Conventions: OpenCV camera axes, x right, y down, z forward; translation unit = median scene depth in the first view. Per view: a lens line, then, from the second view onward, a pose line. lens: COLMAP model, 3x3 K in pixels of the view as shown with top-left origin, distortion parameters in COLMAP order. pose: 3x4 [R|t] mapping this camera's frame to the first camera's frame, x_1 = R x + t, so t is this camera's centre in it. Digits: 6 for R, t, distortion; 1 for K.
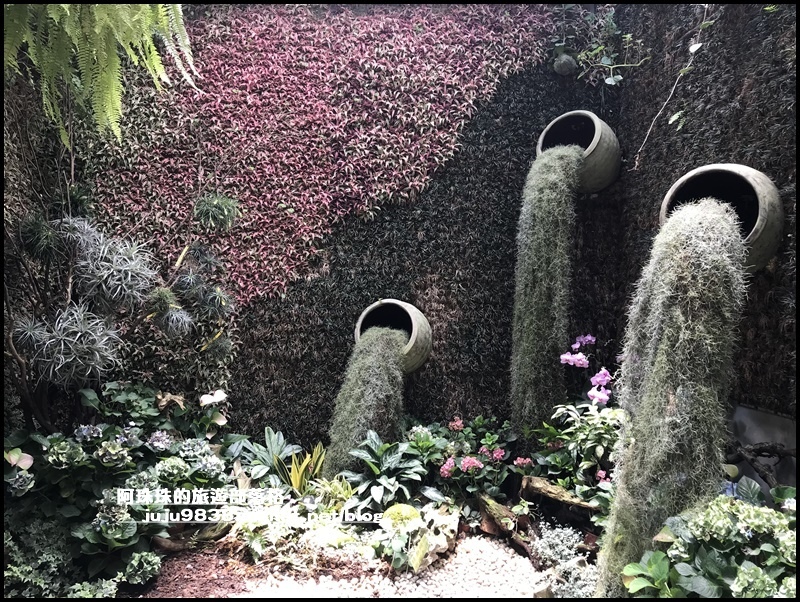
lens RADIAL K [[658.6, 0, 400.2], [0, 658.6, 298.1], [0, 0, 1]] dist [0.000664, -0.012851]
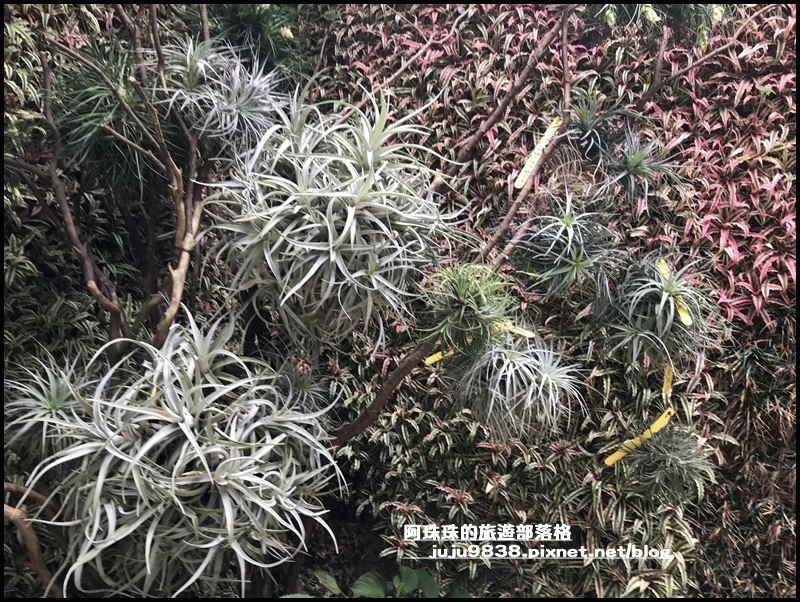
lens RADIAL K [[658.6, 0, 398.3], [0, 658.6, 276.0], [0, 0, 1]] dist [0.000664, -0.012851]
pose [[0.838918, -0.008242, -0.544196, -0.206855], [0.000636, 0.999900, -0.014162, -0.005514], [0.544258, 0.011534, 0.838839, 0.663332]]
